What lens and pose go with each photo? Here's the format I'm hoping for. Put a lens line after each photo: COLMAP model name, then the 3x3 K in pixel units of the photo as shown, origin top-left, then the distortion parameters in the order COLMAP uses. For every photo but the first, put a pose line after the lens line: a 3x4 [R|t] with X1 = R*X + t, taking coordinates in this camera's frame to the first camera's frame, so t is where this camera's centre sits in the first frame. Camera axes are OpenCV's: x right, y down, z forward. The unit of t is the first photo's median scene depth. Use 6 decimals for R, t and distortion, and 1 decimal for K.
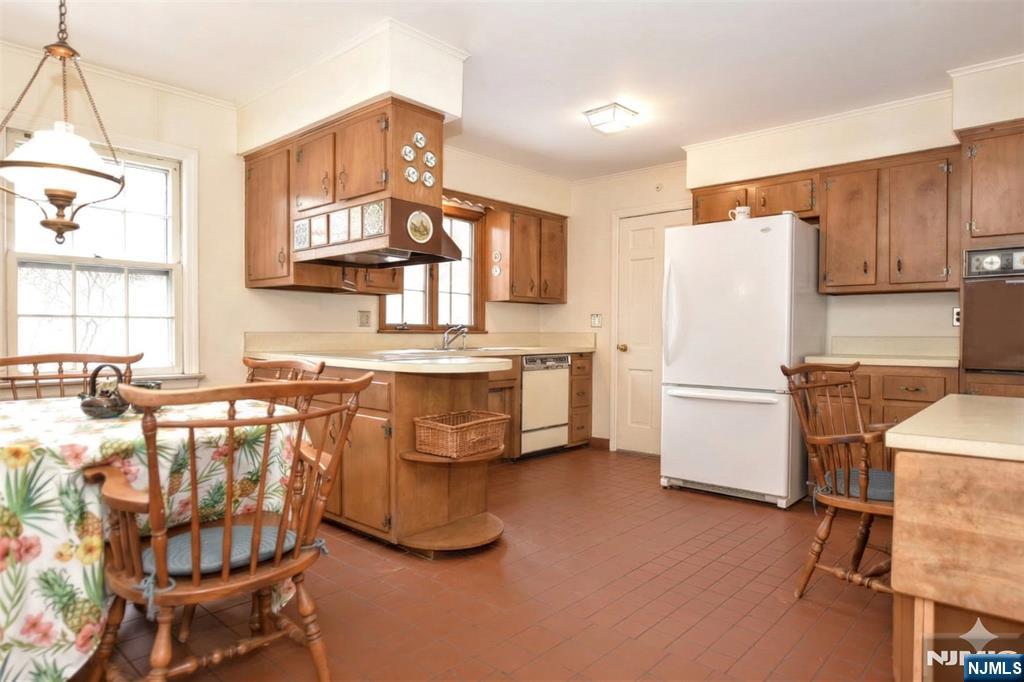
lens RADIAL K [[643.1, 0, 512.7], [0, 643.1, 341.9], [0, 0, 1]] dist [0.000471, -0.000111]
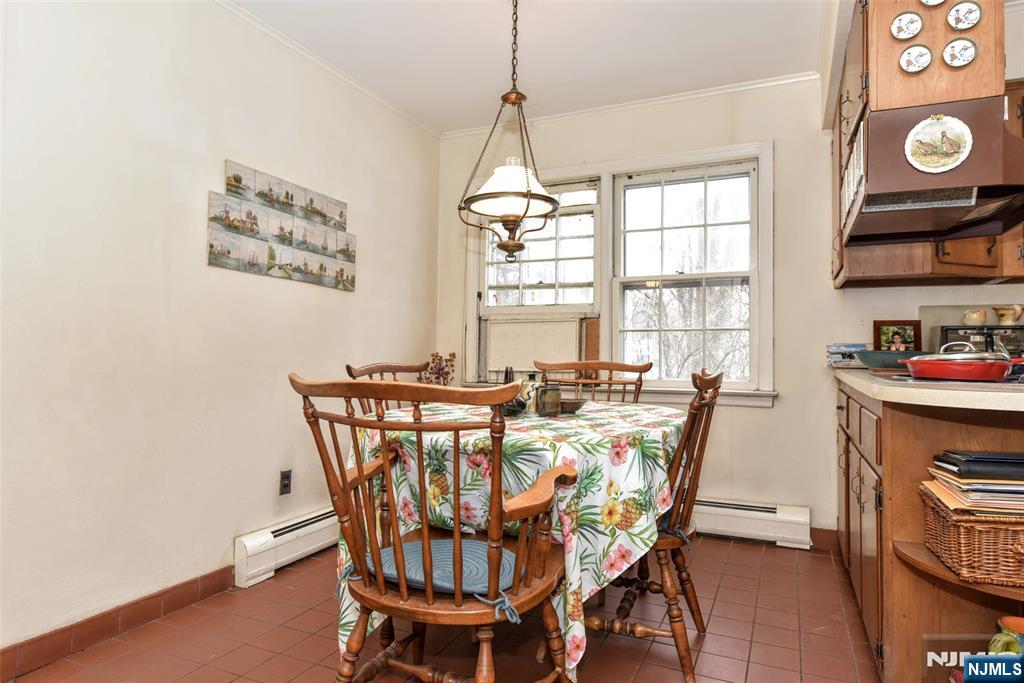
lens RADIAL K [[609.7, 0, 512.3], [0, 609.7, 343.3], [0, 0, 1]] dist [0.010202, 0.002822]
pose [[0.326184, -0.020030, -0.945094, 0.322615], [-0.016245, 0.999509, -0.026790, 0.021504], [0.945167, 0.024091, 0.325698, 0.645371]]
